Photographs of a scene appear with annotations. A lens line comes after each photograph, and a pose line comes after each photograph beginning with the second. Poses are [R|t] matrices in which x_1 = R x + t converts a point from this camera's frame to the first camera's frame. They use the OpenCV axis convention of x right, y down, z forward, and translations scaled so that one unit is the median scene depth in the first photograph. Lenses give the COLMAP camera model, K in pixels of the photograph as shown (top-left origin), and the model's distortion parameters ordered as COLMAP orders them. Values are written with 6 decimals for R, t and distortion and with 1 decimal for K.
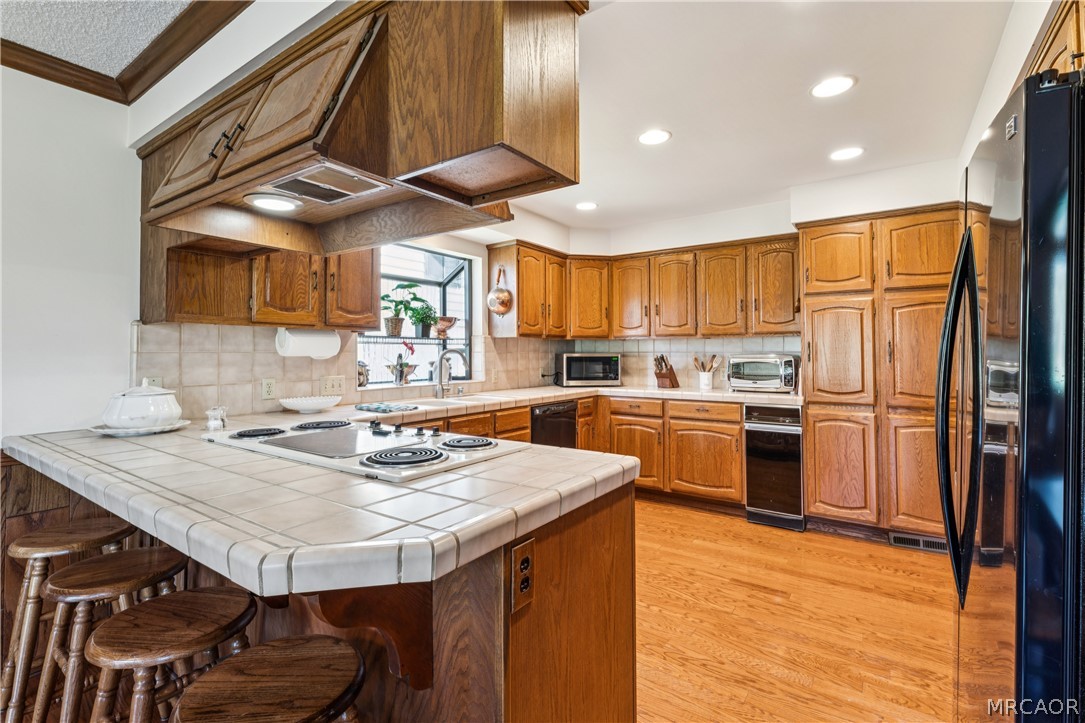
lens RADIAL K [[492.4, 0, 545.2], [0, 492.4, 352.6], [0, 0, 1]] dist [-0.007344, 0.003215]
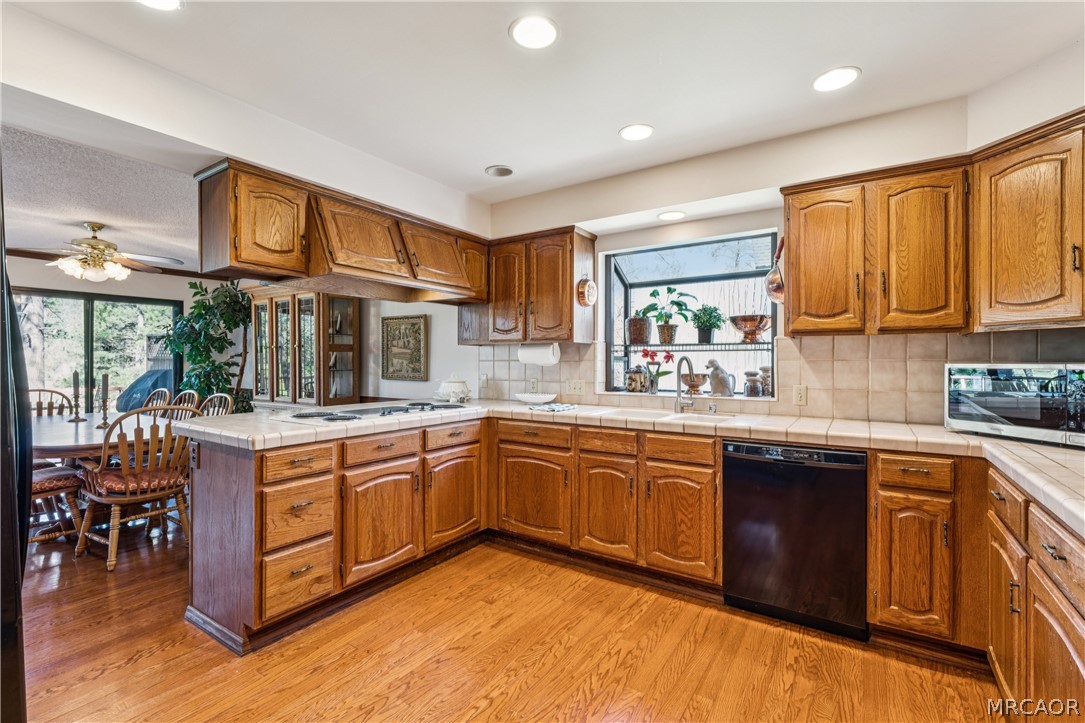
lens RADIAL K [[492.4, 0, 538.3], [0, 492.4, 363.9], [0, 0, 1]] dist [-0.007344, 0.003215]
pose [[0.008286, 0.006531, -0.999944, 0.591733], [0.002066, 0.999976, 0.006548, -0.000465], [0.999964, -0.002120, 0.008272, 0.661784]]
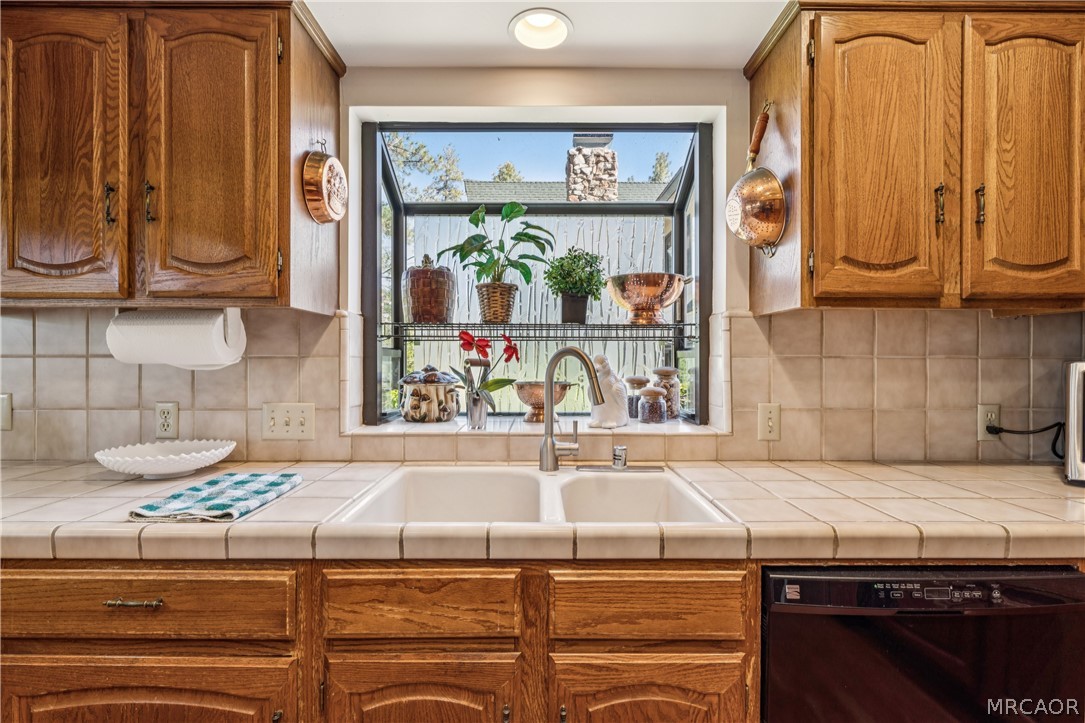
lens RADIAL K [[492.4, 0, 542.8], [0, 492.4, 363.3], [0, 0, 1]] dist [-0.007344, 0.003215]
pose [[0.573525, 0.009024, -0.819139, 0.103681], [-0.000250, 0.999941, 0.010840, 0.000741], [0.819188, -0.006012, 0.573493, 0.681168]]
